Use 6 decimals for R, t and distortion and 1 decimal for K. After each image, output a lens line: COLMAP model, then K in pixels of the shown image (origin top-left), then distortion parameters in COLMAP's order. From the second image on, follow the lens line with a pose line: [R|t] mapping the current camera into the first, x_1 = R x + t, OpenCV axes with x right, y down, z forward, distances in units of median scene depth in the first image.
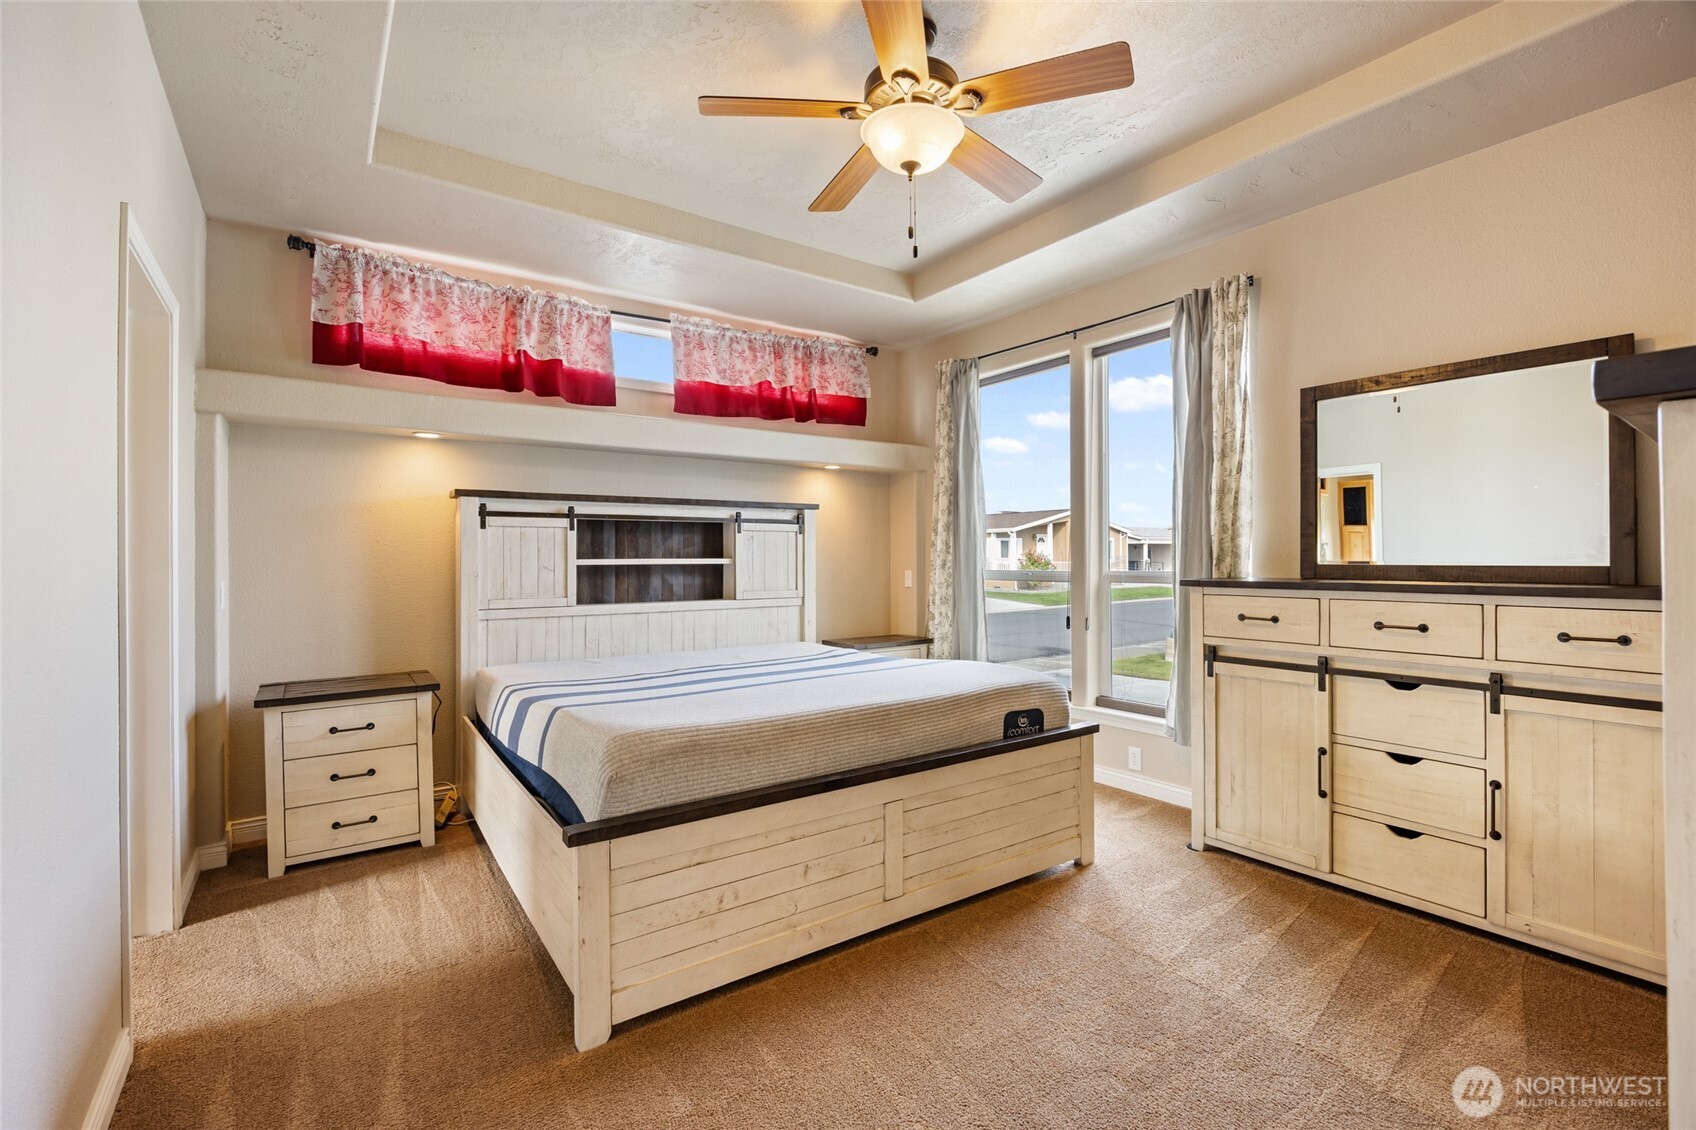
lens RADIAL K [[753.8, 0, 846.1], [0, 753.8, 563.4], [0, 0, 1]] dist [-0.014386, -0.000166]
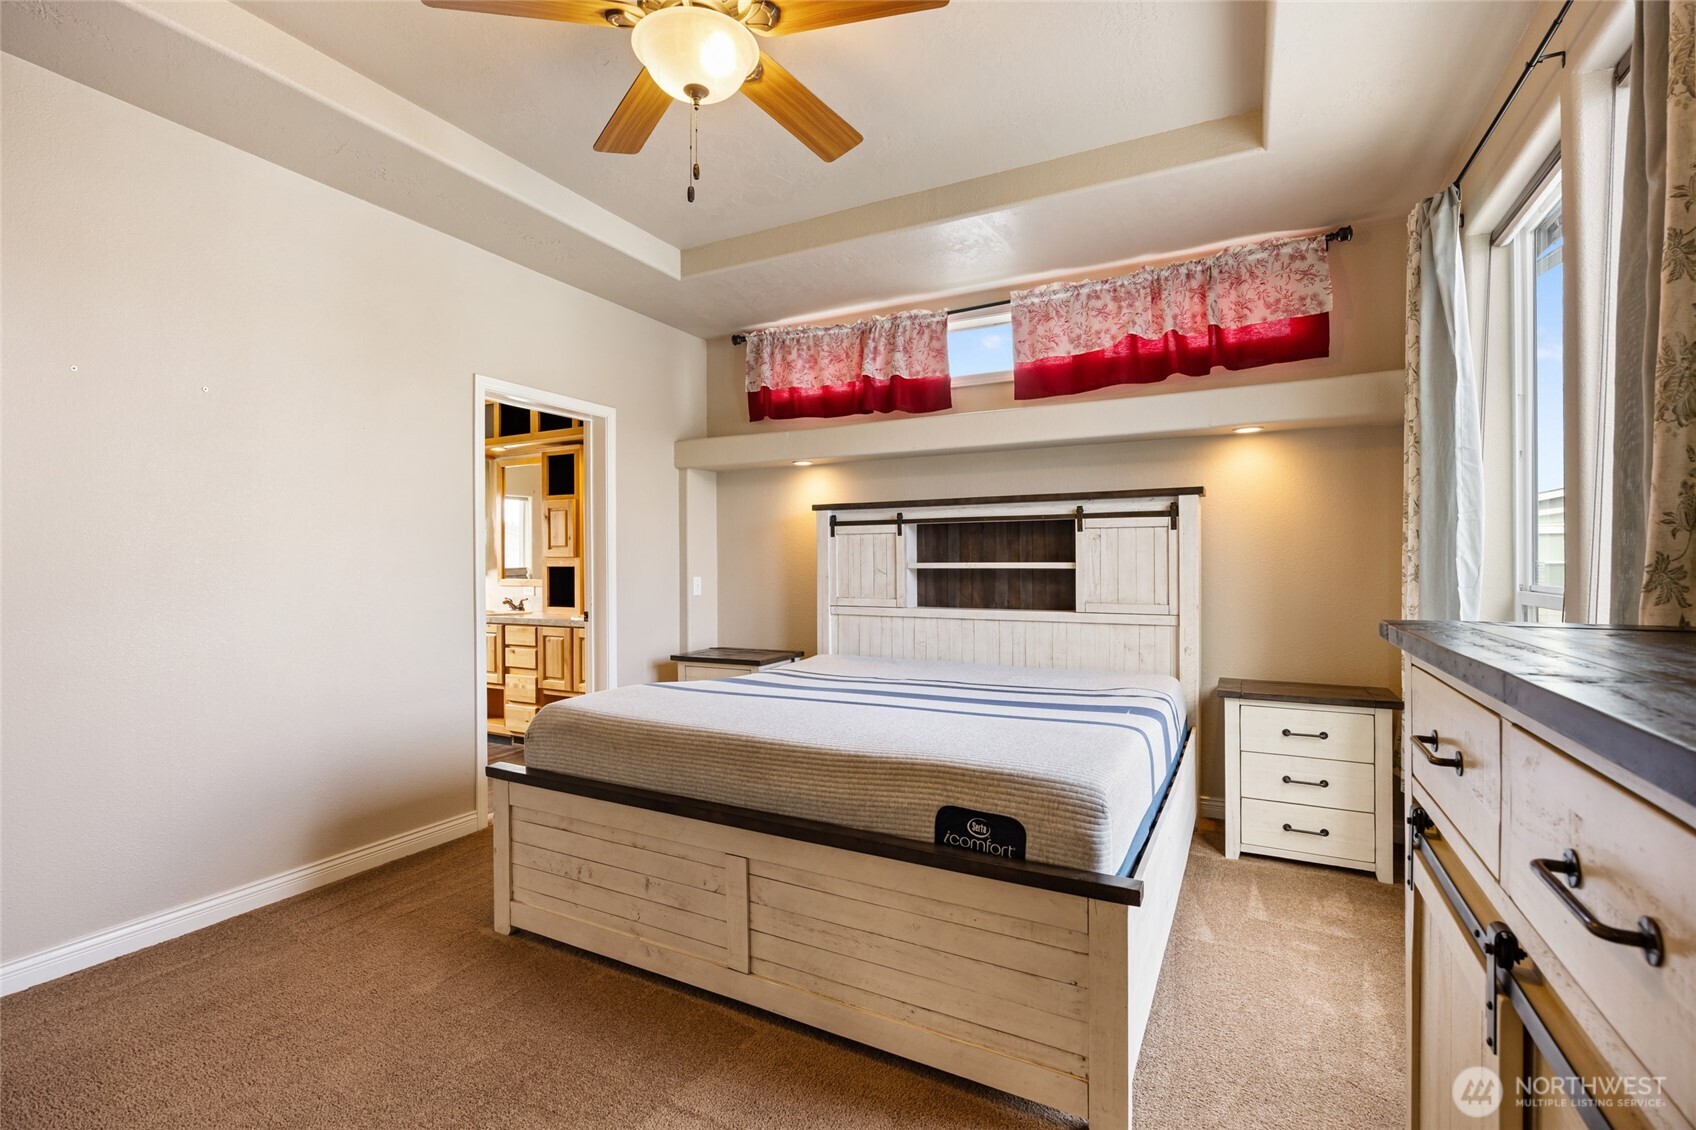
lens RADIAL K [[753.8, 0, 846.1], [0, 753.8, 563.4], [0, 0, 1]] dist [-0.014386, -0.000166]
pose [[0.449833, 0.004852, -0.893099, 0.511329], [-0.004688, 0.999984, 0.003071, -0.007206], [0.893100, 0.002805, 0.449849, 0.432731]]
